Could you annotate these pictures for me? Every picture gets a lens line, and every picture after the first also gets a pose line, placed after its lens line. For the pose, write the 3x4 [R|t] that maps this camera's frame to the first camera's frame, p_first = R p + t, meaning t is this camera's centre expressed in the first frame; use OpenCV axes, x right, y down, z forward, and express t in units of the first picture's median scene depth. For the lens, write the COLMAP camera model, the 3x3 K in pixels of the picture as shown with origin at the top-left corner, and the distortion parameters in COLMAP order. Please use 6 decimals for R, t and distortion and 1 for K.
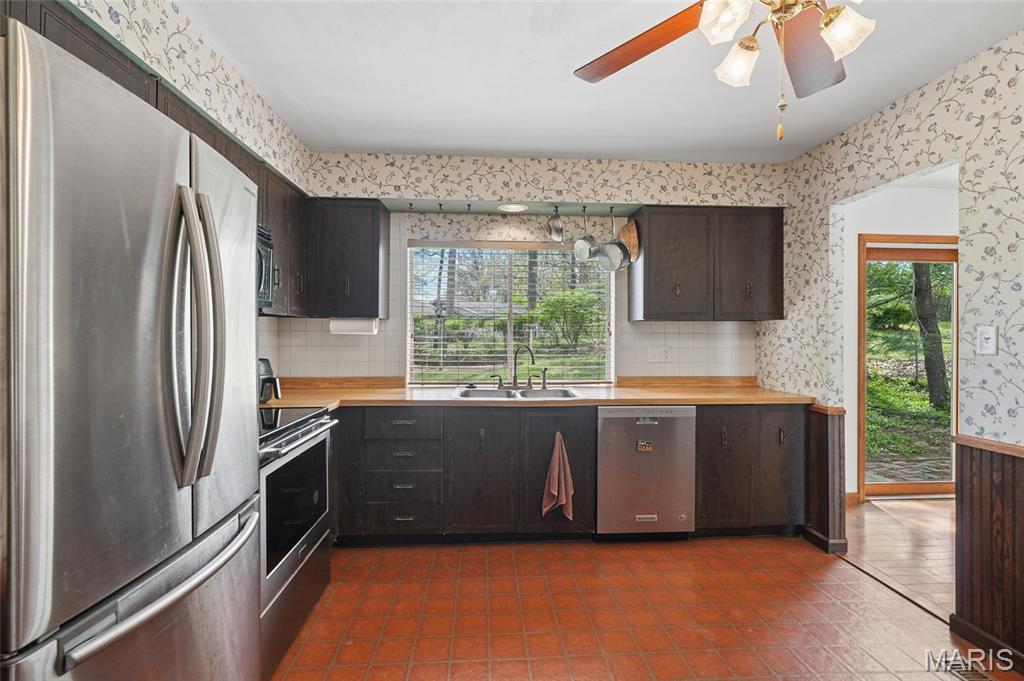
lens RADIAL K [[462.0, 0, 513.9], [0, 462.0, 337.8], [0, 0, 1]] dist [-0.002648, 0.003857]
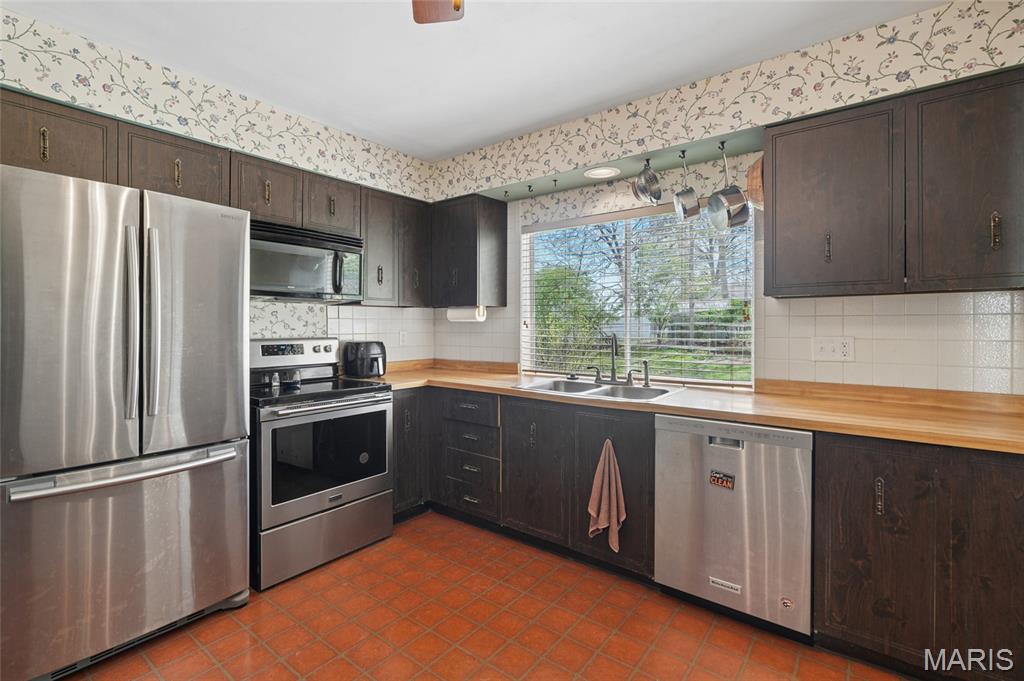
lens RADIAL K [[470.3, 0, 512.9], [0, 470.3, 326.7], [0, 0, 1]] dist [0.001083, 0.000714]
pose [[0.747892, -0.001753, -0.663818, 0.478413], [0.002381, 0.999997, 0.000041, 0.004776], [0.663816, -0.001611, 0.747894, 0.247700]]
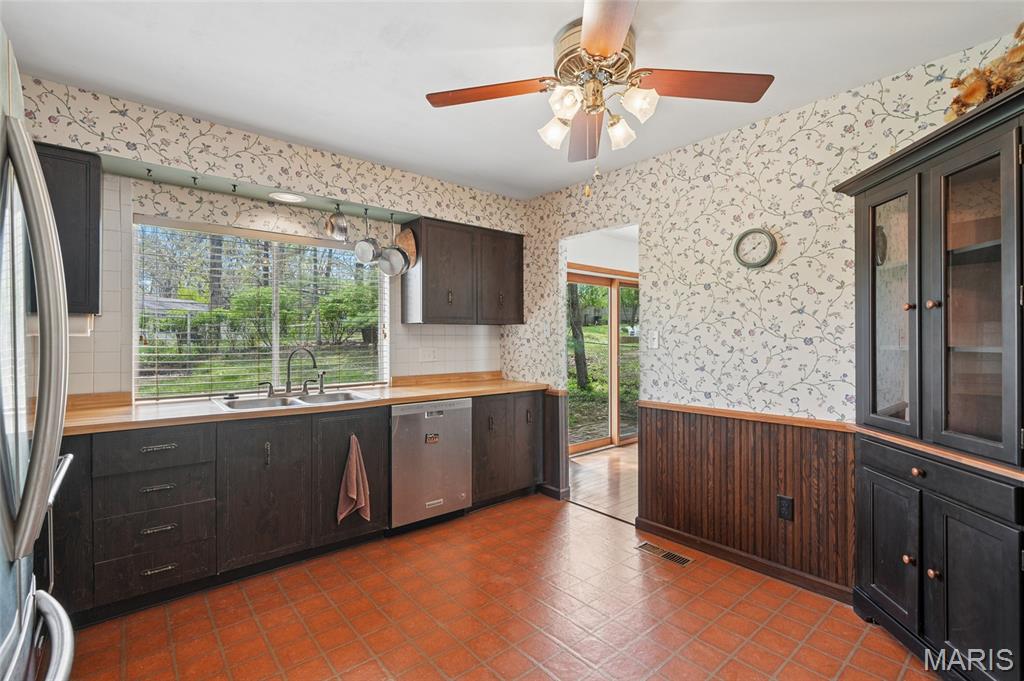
lens RADIAL K [[462.0, 0, 513.9], [0, 462.0, 337.8], [0, 0, 1]] dist [-0.002648, 0.003857]
pose [[0.804811, -0.002771, 0.593524, -0.195325], [0.005079, 0.999985, -0.002219, 0.000221], [-0.593509, 0.004800, 0.804813, 0.002818]]
